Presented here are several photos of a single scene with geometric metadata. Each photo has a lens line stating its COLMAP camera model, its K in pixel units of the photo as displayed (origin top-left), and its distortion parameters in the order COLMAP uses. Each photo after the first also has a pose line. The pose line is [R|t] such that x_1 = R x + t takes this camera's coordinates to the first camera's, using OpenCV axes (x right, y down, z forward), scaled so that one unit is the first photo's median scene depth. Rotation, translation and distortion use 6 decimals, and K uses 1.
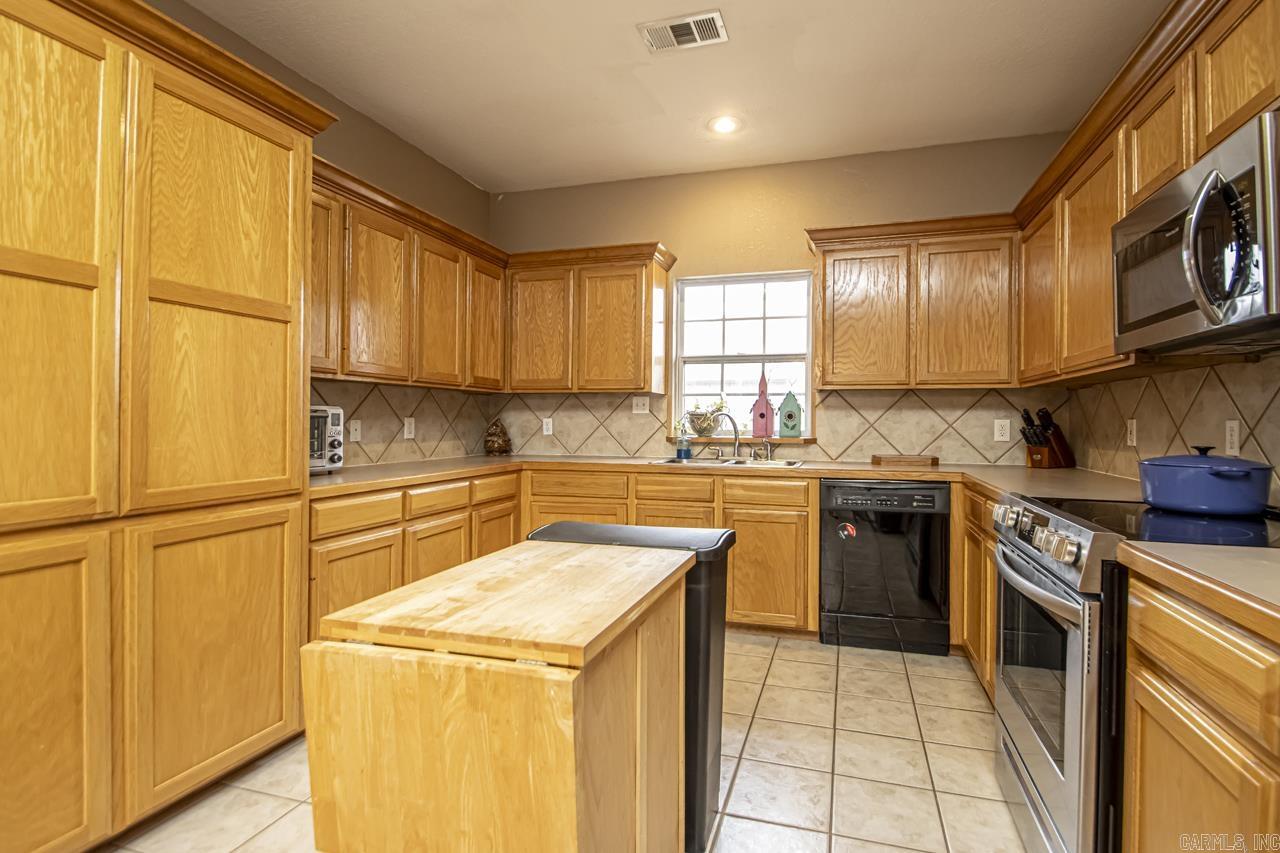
lens RADIAL K [[603.0, 0, 682.3], [0, 603.0, 421.0], [0, 0, 1]] dist [0.017923, -0.019144]
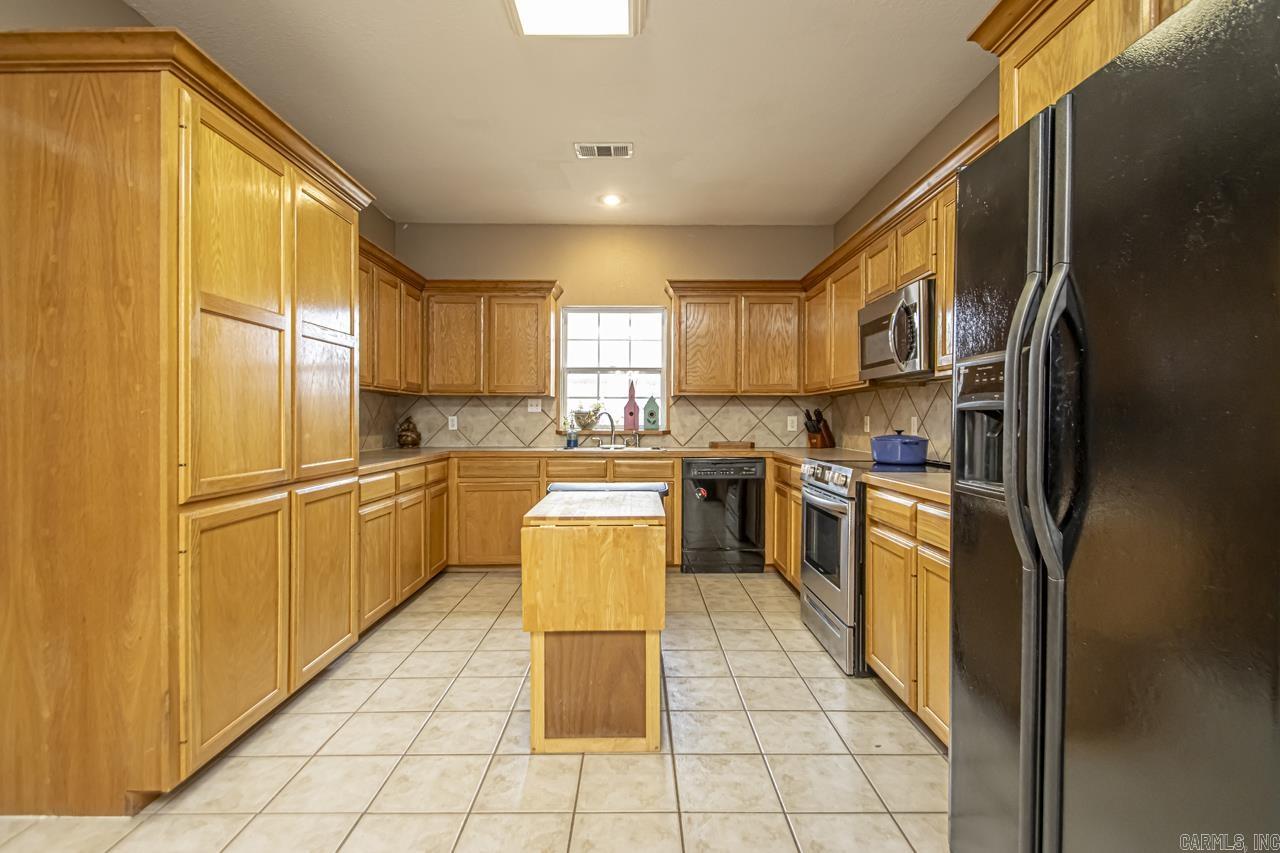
lens RADIAL K [[596.7, 0, 652.7], [0, 596.7, 423.8], [0, 0, 1]] dist [0.018827, -0.018920]
pose [[0.956465, -0.006270, 0.291780, -0.230601], [0.003363, 0.999940, 0.010464, -0.000315], [-0.291828, -0.009027, 0.956428, -0.306603]]
